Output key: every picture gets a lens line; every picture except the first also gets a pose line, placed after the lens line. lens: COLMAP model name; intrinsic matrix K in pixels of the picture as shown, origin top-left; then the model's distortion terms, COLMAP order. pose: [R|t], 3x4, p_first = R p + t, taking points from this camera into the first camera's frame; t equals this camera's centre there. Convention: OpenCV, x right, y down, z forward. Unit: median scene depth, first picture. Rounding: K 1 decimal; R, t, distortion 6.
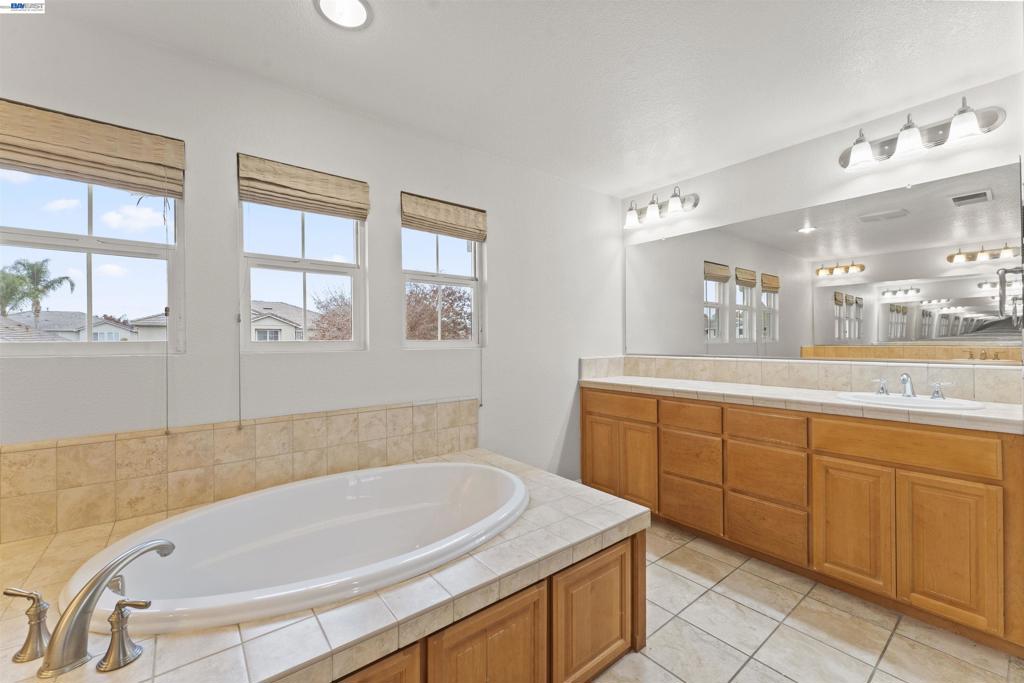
lens RADIAL K [[414.9, 0, 507.3], [0, 414.9, 340.1], [0, 0, 1]] dist [0.001187, -0.000303]
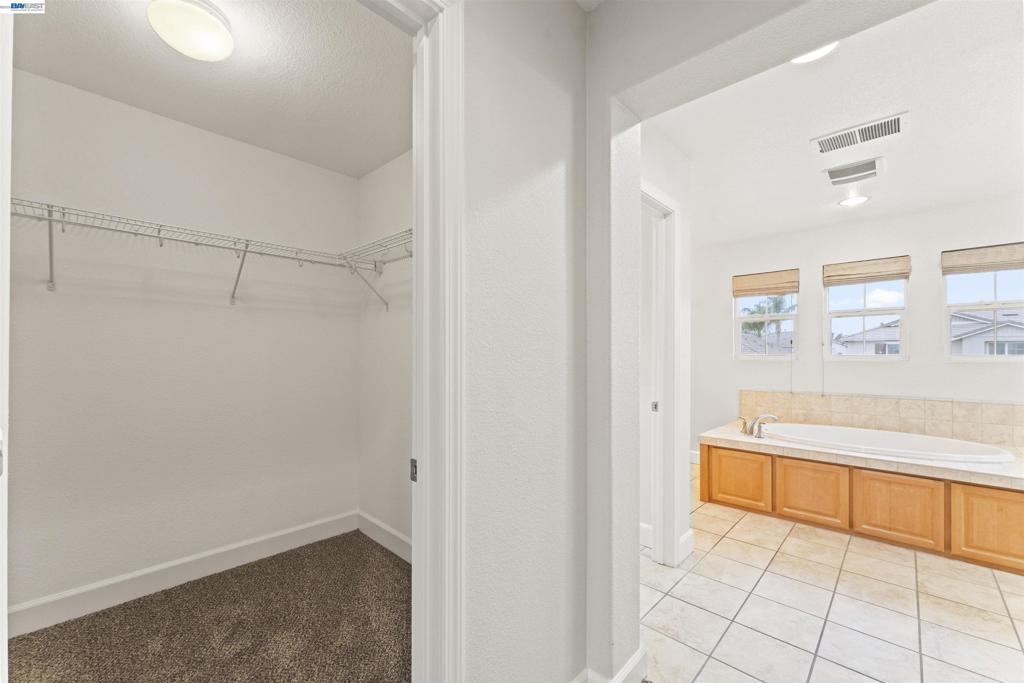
lens RADIAL K [[411.8, 0, 509.0], [0, 411.8, 353.8], [0, 0, 1]] dist [0.001006, 0.000228]
pose [[0.140422, 0.000882, -0.990091, 1.035342], [-0.003354, 0.999994, 0.000415, 0.001823], [0.990086, 0.003263, 0.140424, -0.755116]]
